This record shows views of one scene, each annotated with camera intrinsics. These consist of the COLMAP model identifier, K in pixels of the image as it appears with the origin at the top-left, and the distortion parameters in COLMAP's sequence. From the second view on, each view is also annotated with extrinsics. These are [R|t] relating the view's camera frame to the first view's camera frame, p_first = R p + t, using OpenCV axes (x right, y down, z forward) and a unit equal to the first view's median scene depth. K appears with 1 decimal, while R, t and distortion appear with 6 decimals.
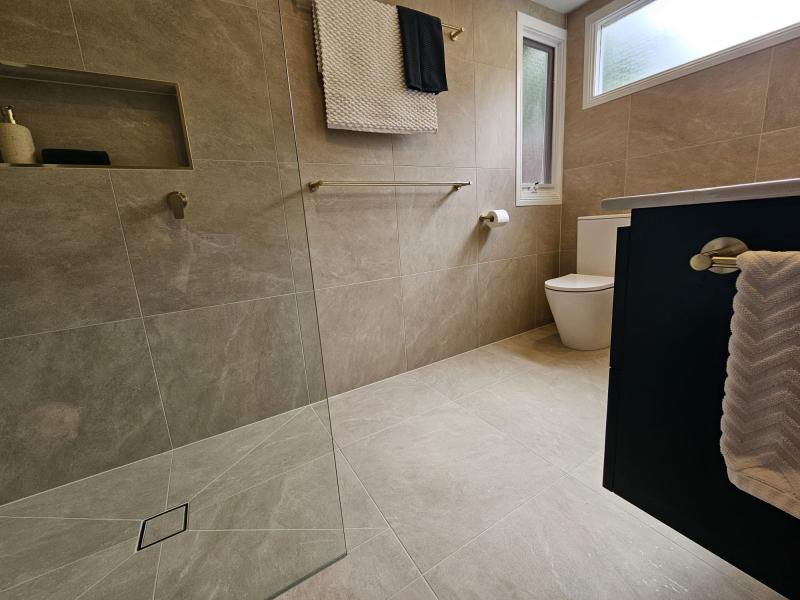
lens RADIAL K [[329.2, 0, 397.9], [0, 329.2, 292.5], [0, 0, 1]] dist [-0.004758, 0.000453]
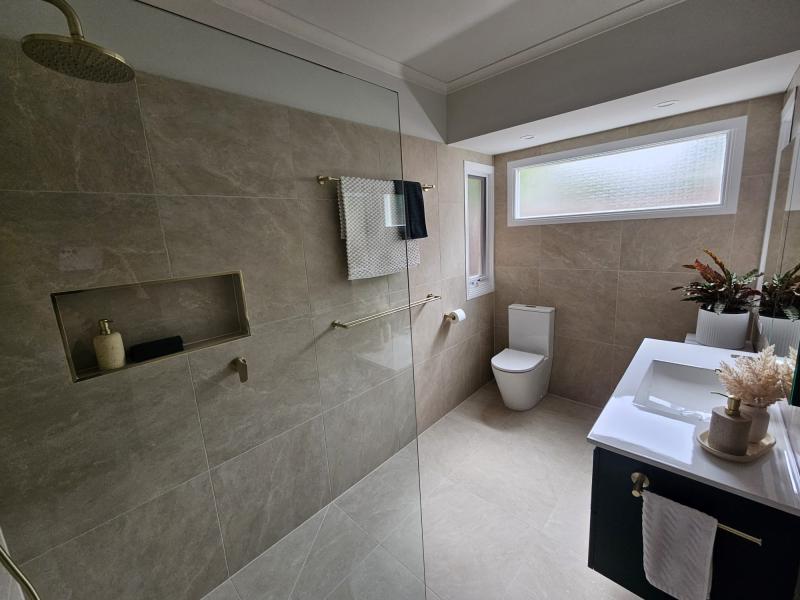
lens RADIAL K [[329.2, 0, 397.9], [0, 329.2, 292.5], [0, 0, 1]] dist [-0.004758, 0.000453]
pose [[0.962687, -0.038081, 0.267924, -0.376535], [0.046803, 0.998559, -0.026240, -0.423364], [-0.266539, 0.037800, 0.963083, -0.262241]]
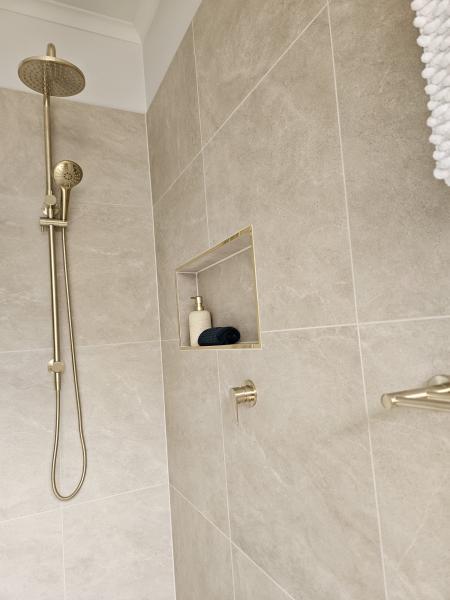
lens RADIAL K [[399.0, 0, 226.4], [0, 399.0, 304.0], [0, 0, 1]] dist [0.064998, -0.064349]
pose [[-0.072750, -0.008856, -0.997311, 0.125265], [-0.117805, 0.993037, -0.000224, -0.400608], [0.990368, 0.117472, -0.073286, 0.873350]]
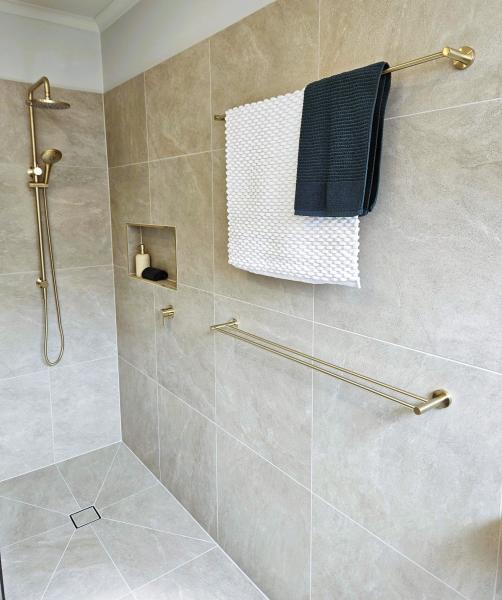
lens RADIAL K [[449.9, 0, 249.4], [0, 449.9, 267.7], [0, 0, 1]] dist [0.071825, -0.077762]
pose [[0.115135, 0.211251, -0.970627, 0.917320], [-0.196247, 0.962704, 0.186248, -0.735675], [0.973772, 0.169039, 0.152299, 0.883237]]
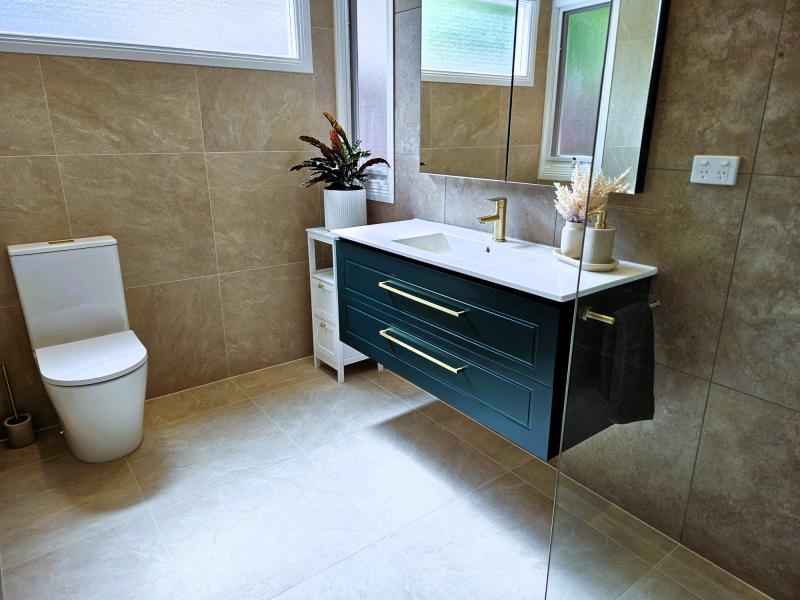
lens RADIAL K [[535.5, 0, 408.9], [0, 535.5, 303.2], [0, 0, 1]] dist [0.063001, -0.062763]
pose [[-0.119652, -0.240941, 0.963136, -0.681294], [0.201268, 0.944075, 0.261177, -0.392189], [-0.972201, 0.225099, -0.064466, 0.667878]]
